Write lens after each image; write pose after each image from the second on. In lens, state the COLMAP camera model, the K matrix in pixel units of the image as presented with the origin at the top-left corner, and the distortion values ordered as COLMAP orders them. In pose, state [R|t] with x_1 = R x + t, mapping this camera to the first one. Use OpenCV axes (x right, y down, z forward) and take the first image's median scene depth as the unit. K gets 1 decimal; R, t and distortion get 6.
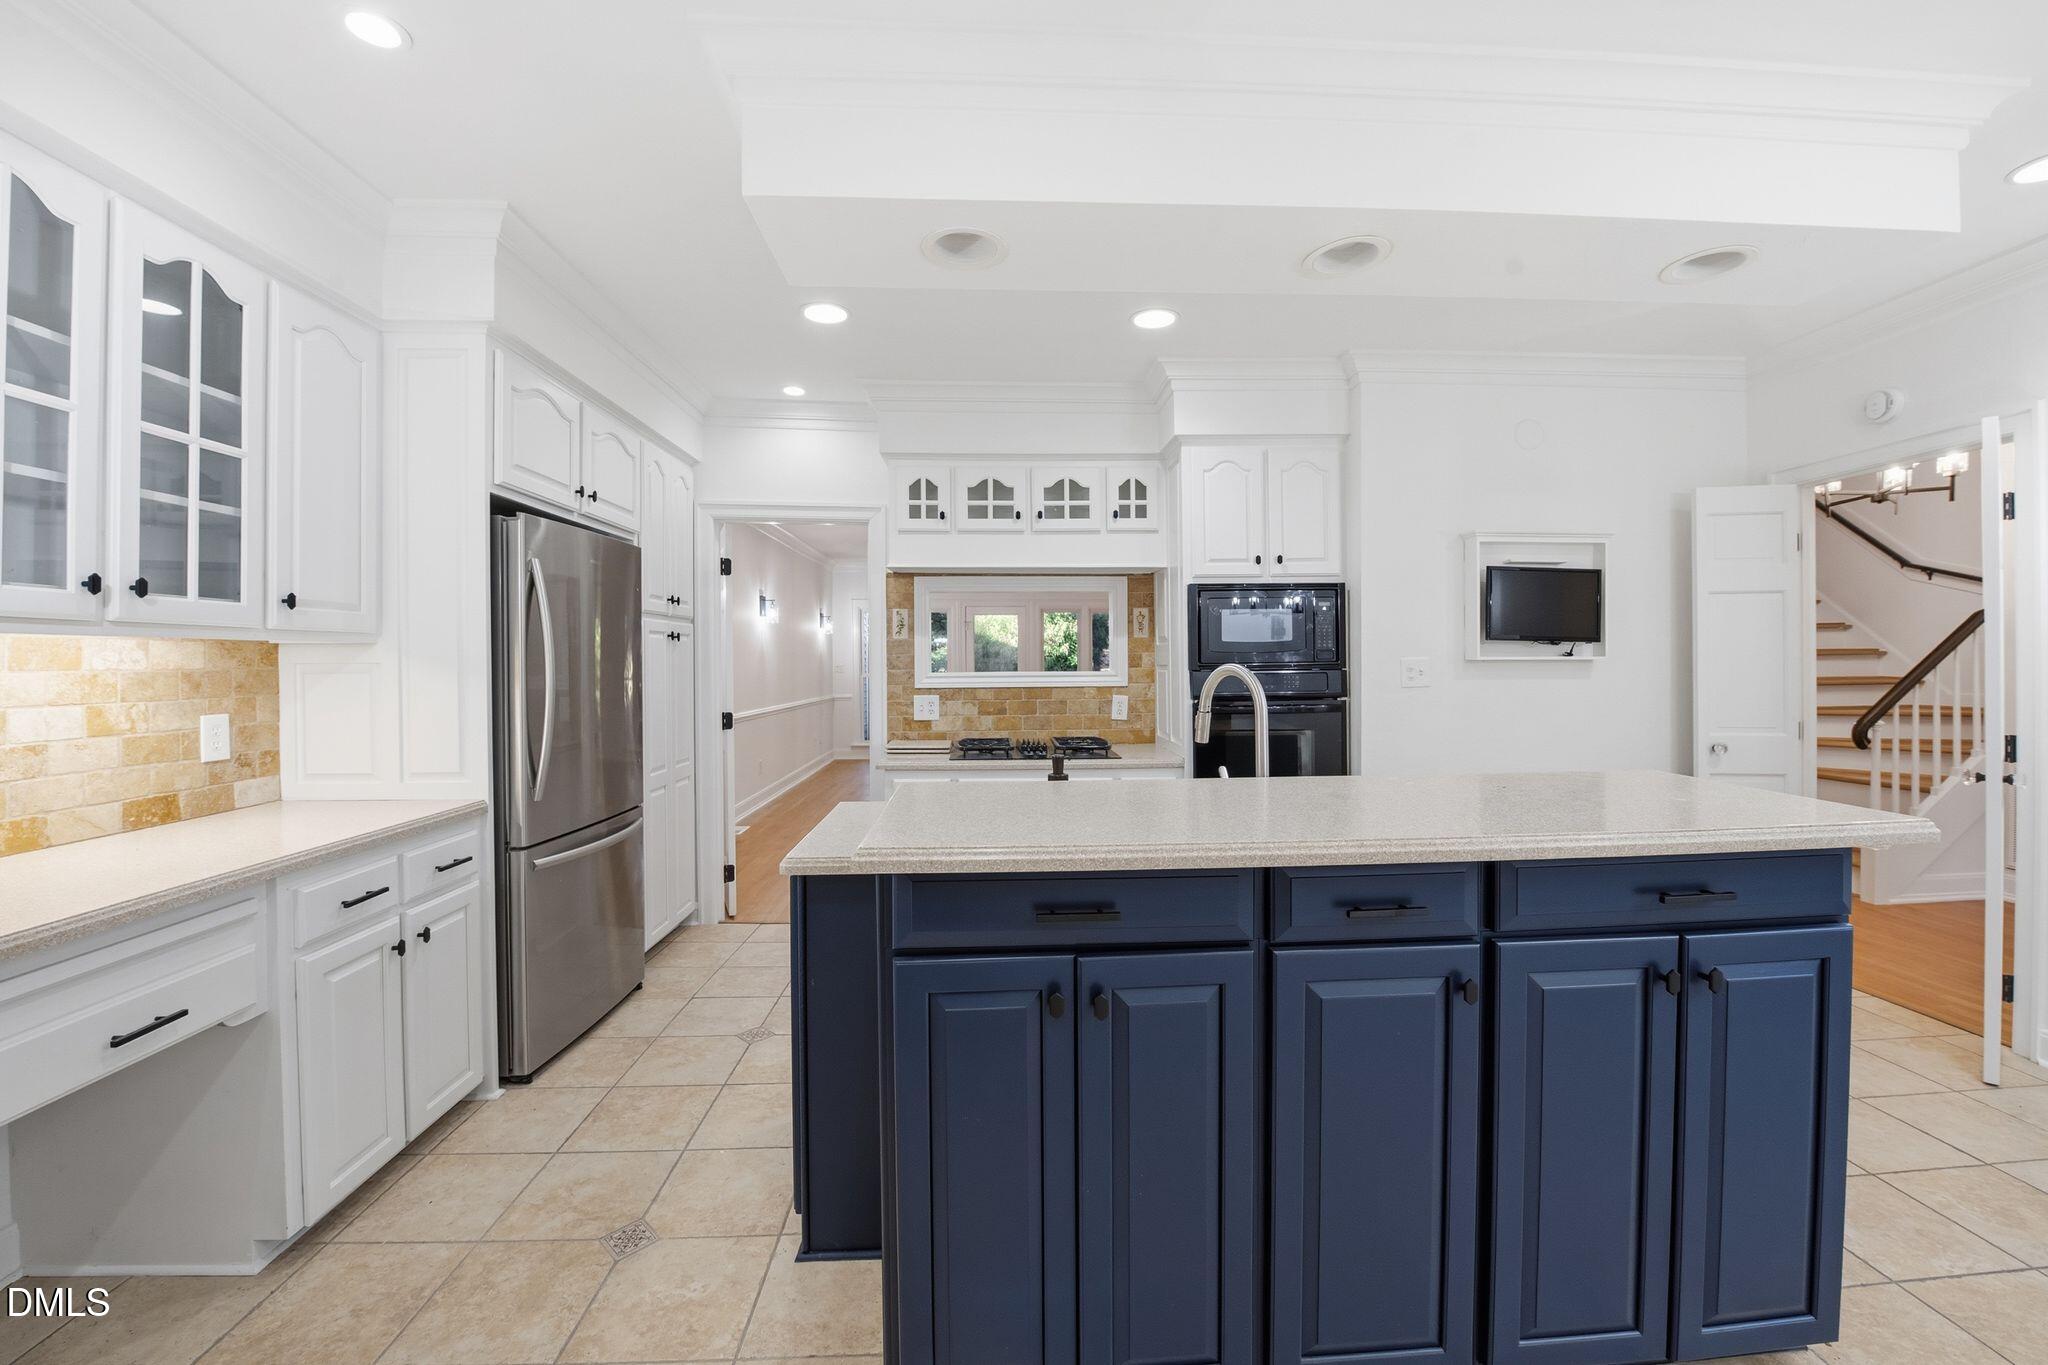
lens RADIAL K [[841.5, 0, 1046.1], [0, 841.5, 673.0], [0, 0, 1]] dist [-0.002560, -0.000092]
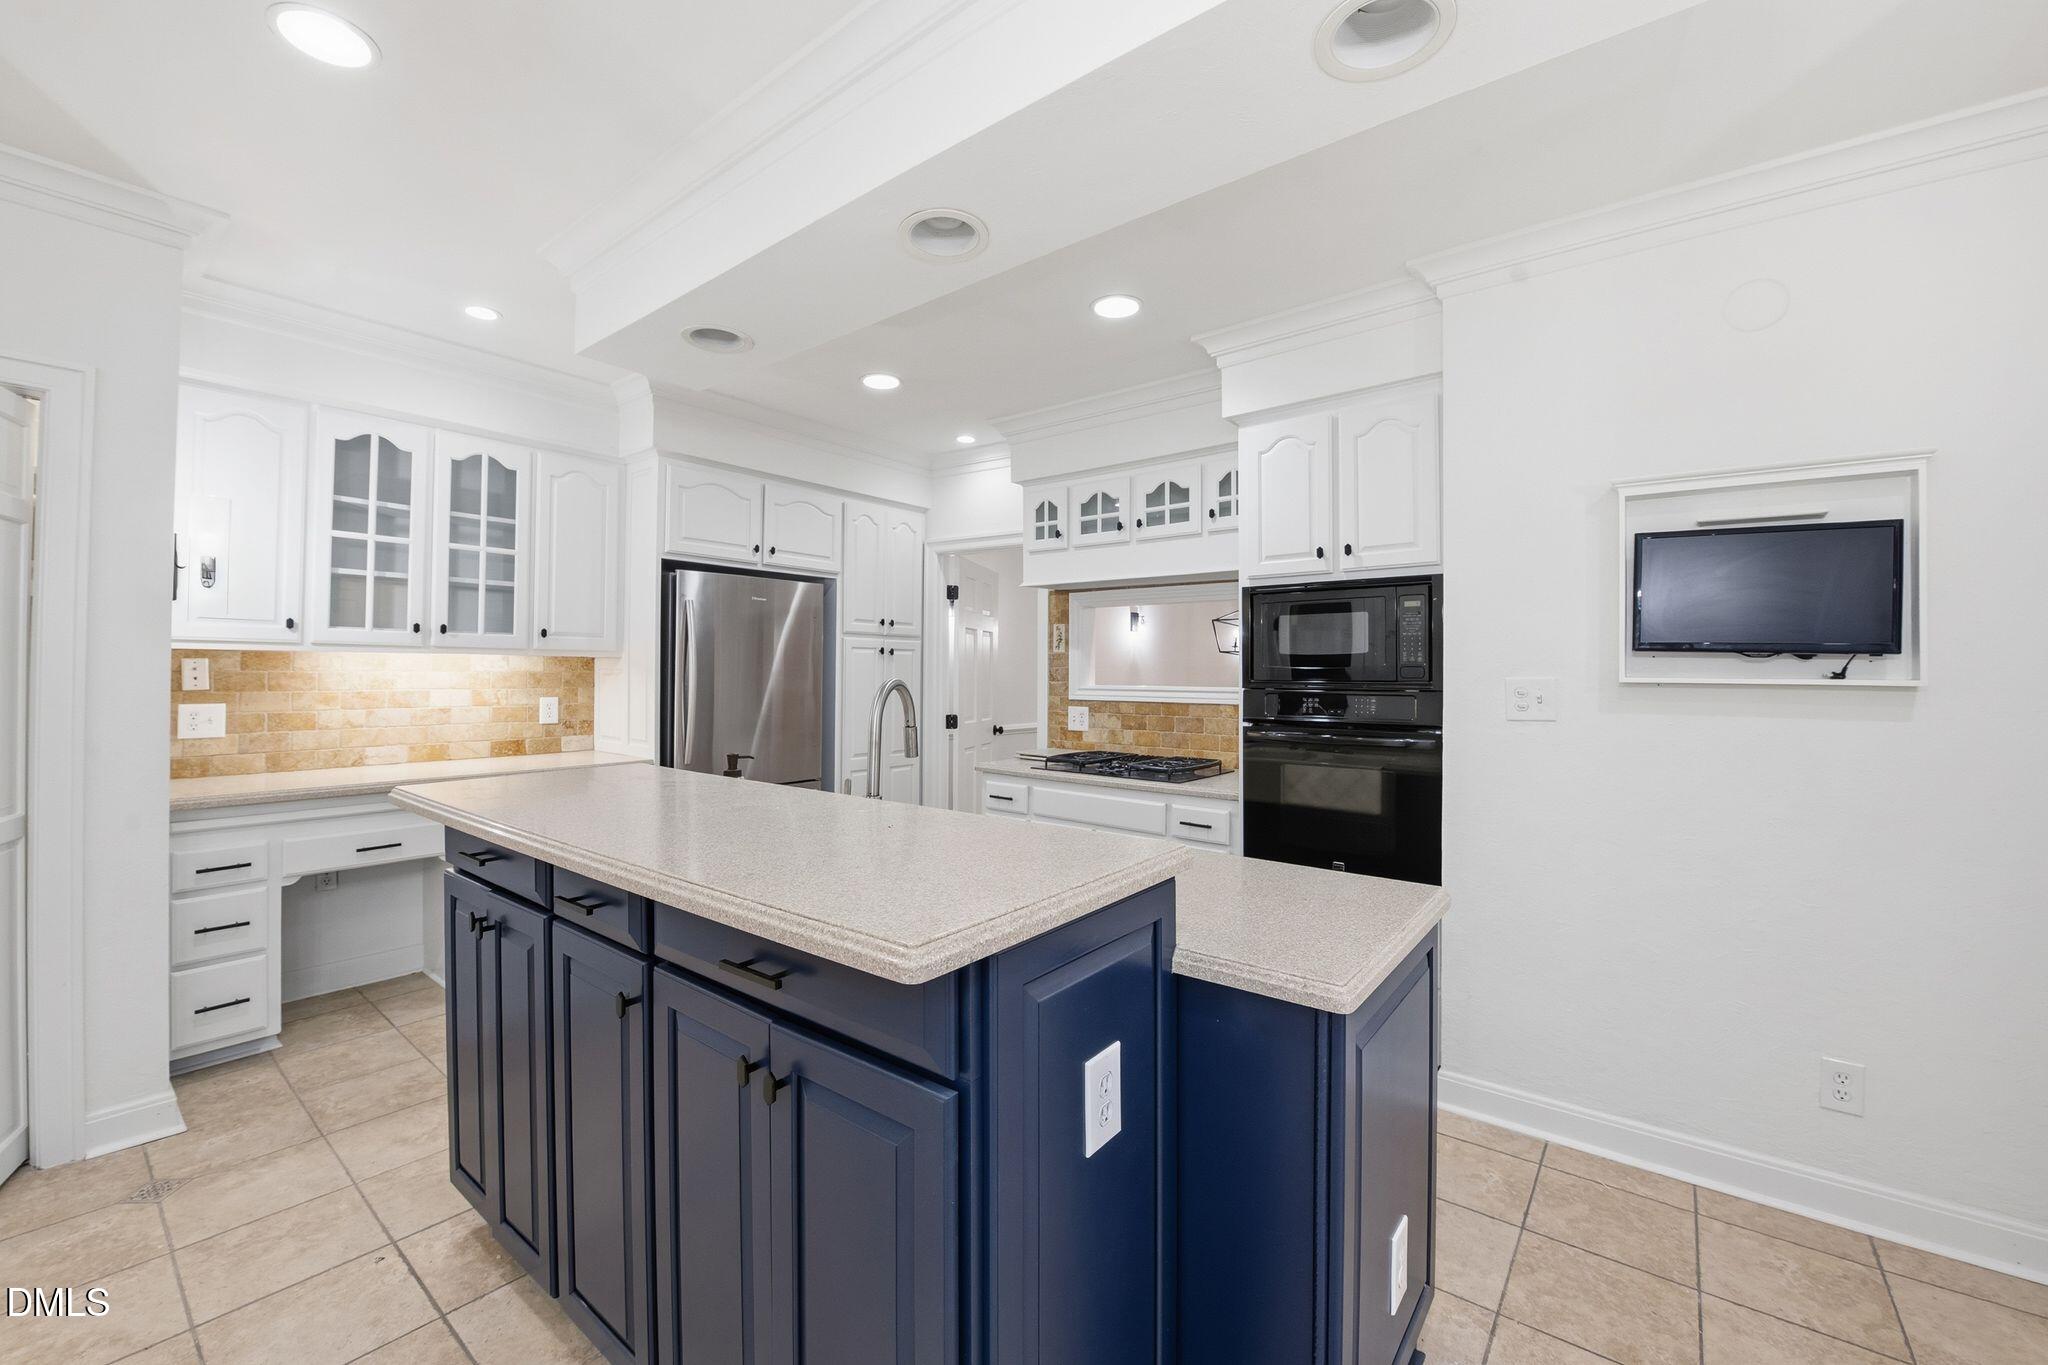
lens RADIAL K [[841.5, 0, 1038.8], [0, 841.5, 671.8], [0, 0, 1]] dist [-0.002560, -0.000092]
pose [[0.743735, 0.011814, -0.668370, 0.582922], [-0.022629, 0.999716, -0.007510, -0.008659], [0.668091, 0.020710, 0.743791, 0.222808]]
